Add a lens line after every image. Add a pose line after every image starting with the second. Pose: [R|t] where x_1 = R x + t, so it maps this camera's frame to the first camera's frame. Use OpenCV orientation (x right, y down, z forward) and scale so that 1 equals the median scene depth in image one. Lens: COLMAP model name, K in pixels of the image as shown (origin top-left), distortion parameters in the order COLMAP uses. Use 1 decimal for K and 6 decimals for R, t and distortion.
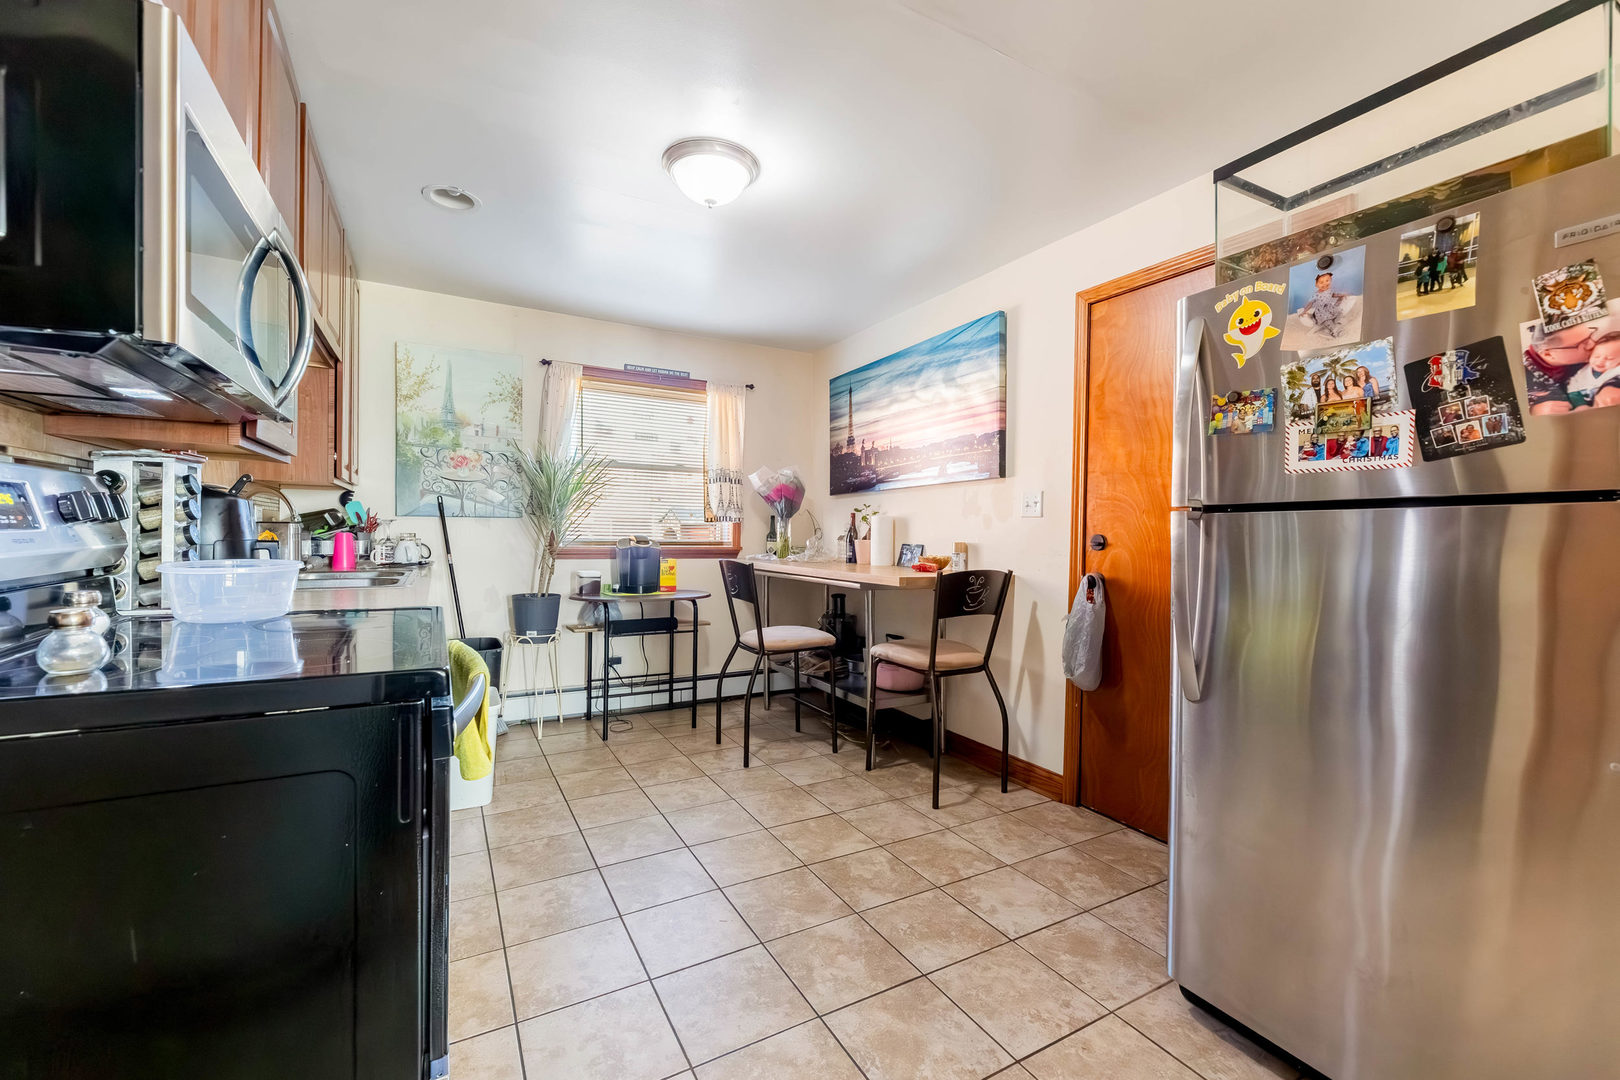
lens RADIAL K [[666.9, 0, 820.2], [0, 666.9, 537.8], [0, 0, 1]] dist [-0.000069, 0.000001]
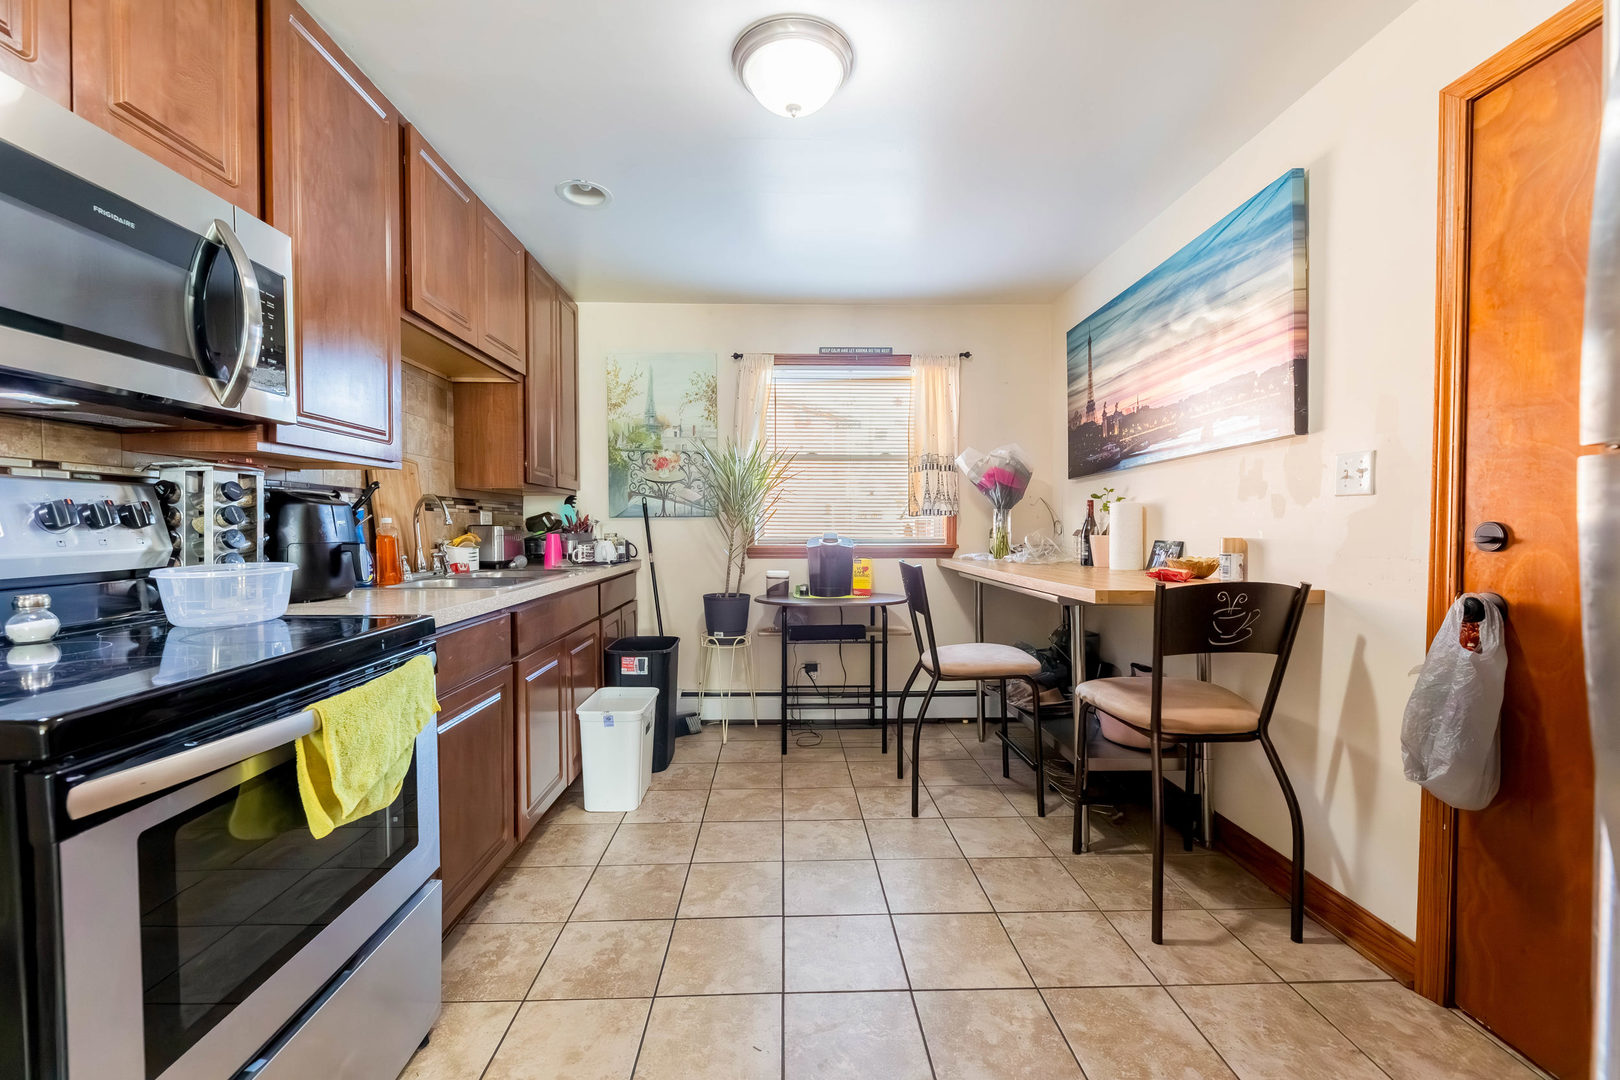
lens RADIAL K [[662.8, 0, 803.0], [0, 662.8, 539.4], [0, 0, 1]] dist [-0.001897, -0.000307]
pose [[0.880684, -0.007101, -0.473651, 0.143047], [0.011221, 0.999920, 0.005874, -0.000297], [0.473571, -0.010488, 0.880693, 0.210920]]
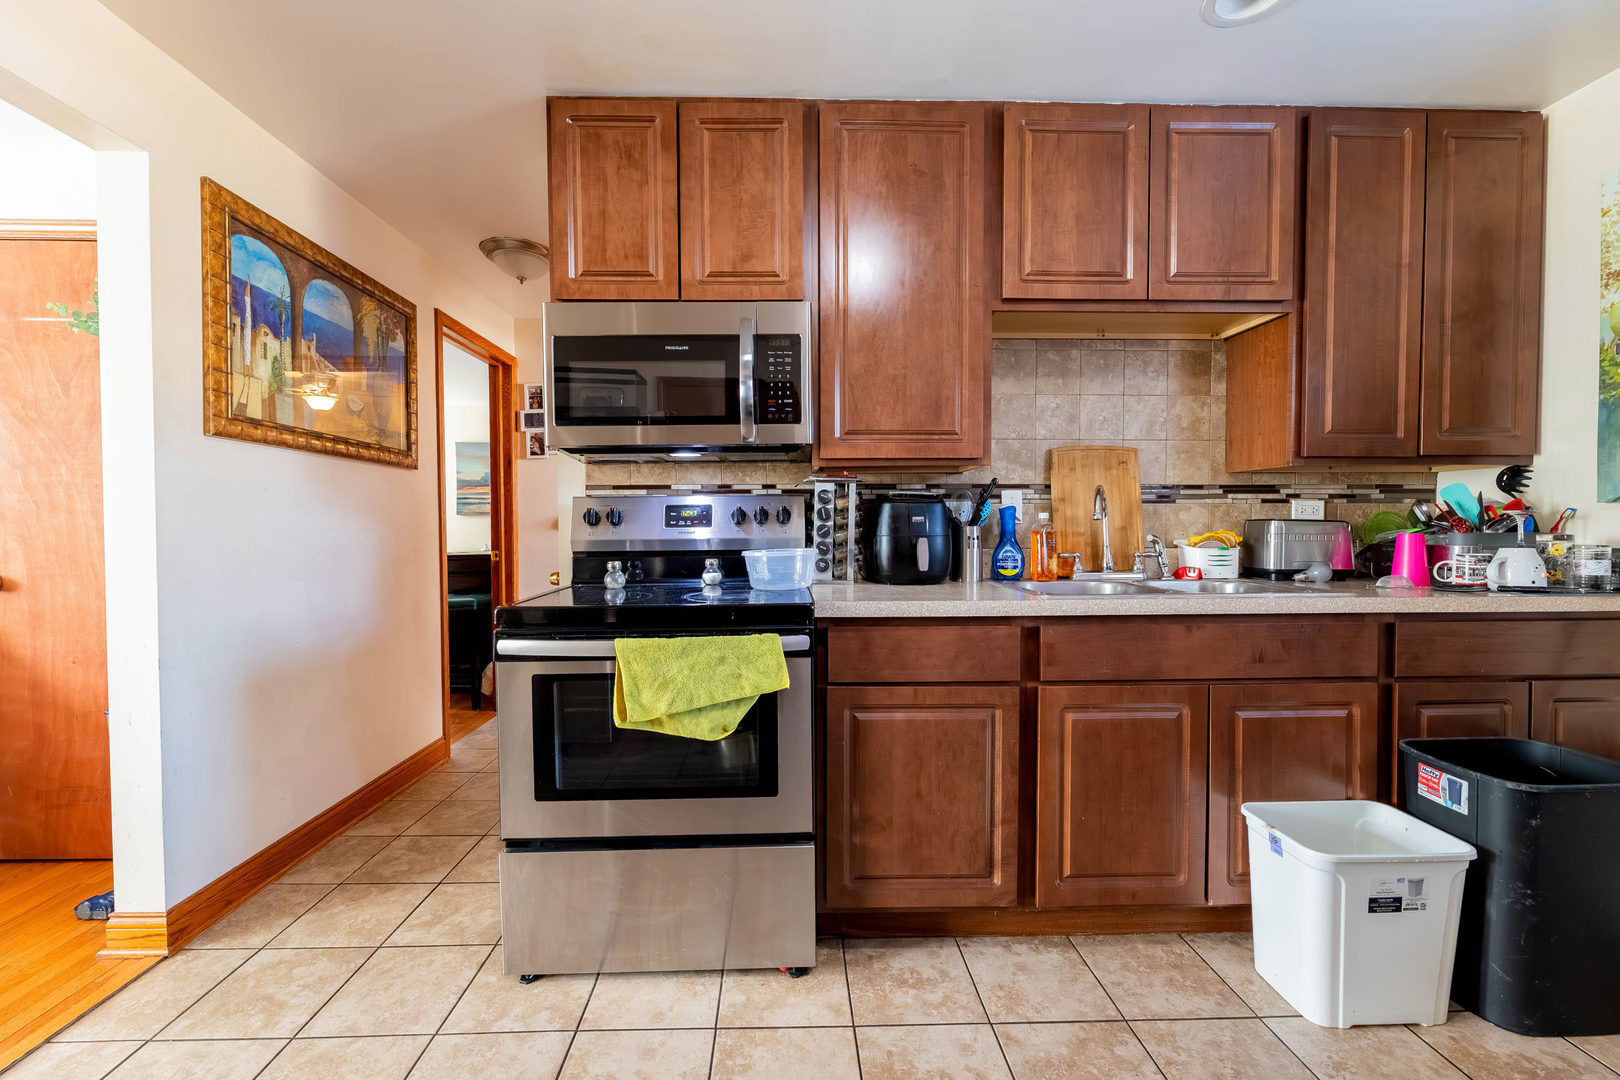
lens RADIAL K [[662.8, 0, 803.0], [0, 662.8, 539.4], [0, 0, 1]] dist [-0.001897, -0.000307]
pose [[-0.487897, 0.008734, -0.872857, 0.143438], [-0.011823, 0.999792, 0.016612, -0.004571], [0.872821, 0.018425, -0.487693, 0.692626]]
